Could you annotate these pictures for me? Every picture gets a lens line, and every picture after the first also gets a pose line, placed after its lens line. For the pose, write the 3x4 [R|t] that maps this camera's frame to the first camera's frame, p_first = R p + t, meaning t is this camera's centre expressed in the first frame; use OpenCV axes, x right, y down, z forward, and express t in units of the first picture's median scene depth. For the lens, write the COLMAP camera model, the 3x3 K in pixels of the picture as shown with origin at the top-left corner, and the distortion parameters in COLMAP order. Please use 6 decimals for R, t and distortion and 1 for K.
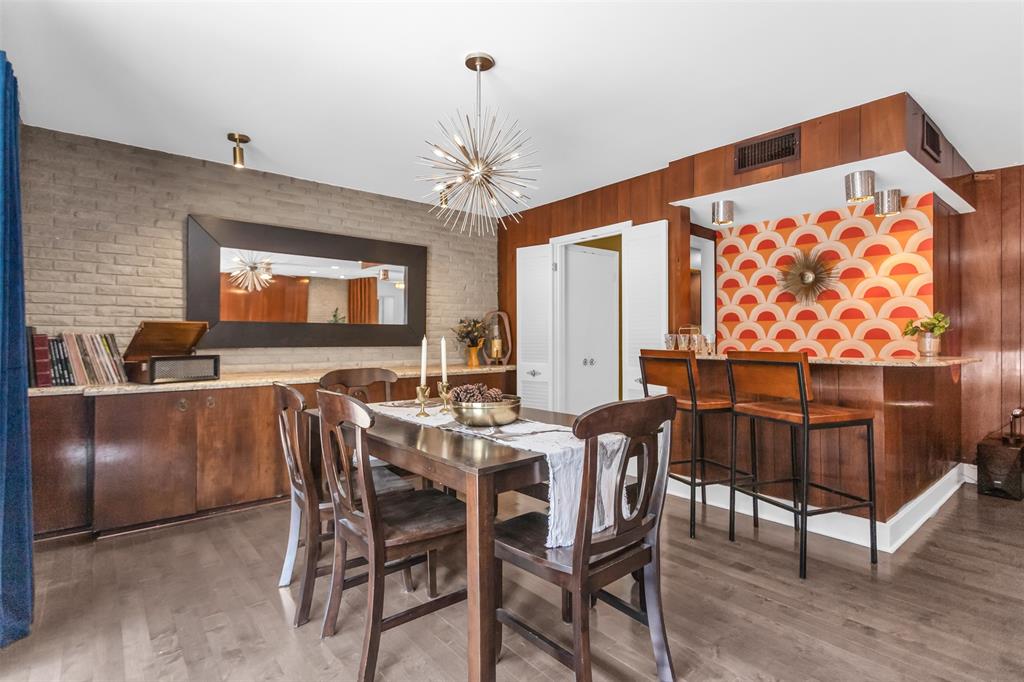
lens RADIAL K [[506.7, 0, 521.6], [0, 506.7, 329.1], [0, 0, 1]] dist [0.001281, 0.000708]
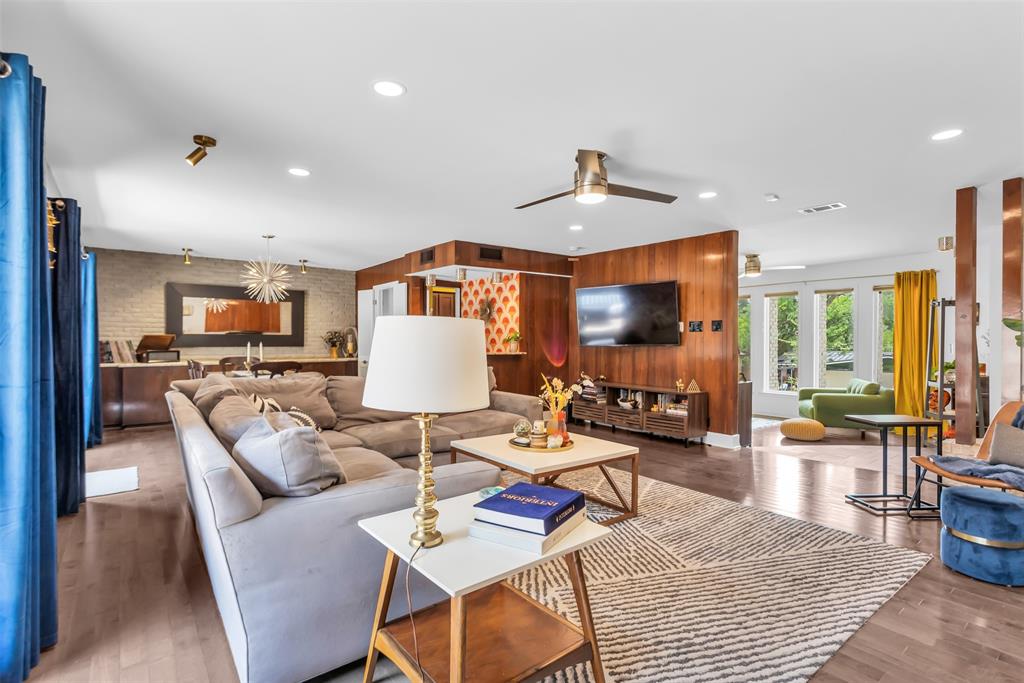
lens RADIAL K [[499.3, 0, 520.1], [0, 499.3, 337.5], [0, 0, 1]] dist [0.002732, 0.000541]
pose [[0.999607, 0.001902, -0.027984, 0.833626], [-0.001500, 0.999895, 0.014379, -0.033065], [0.028009, -0.014331, 0.999505, -0.991570]]
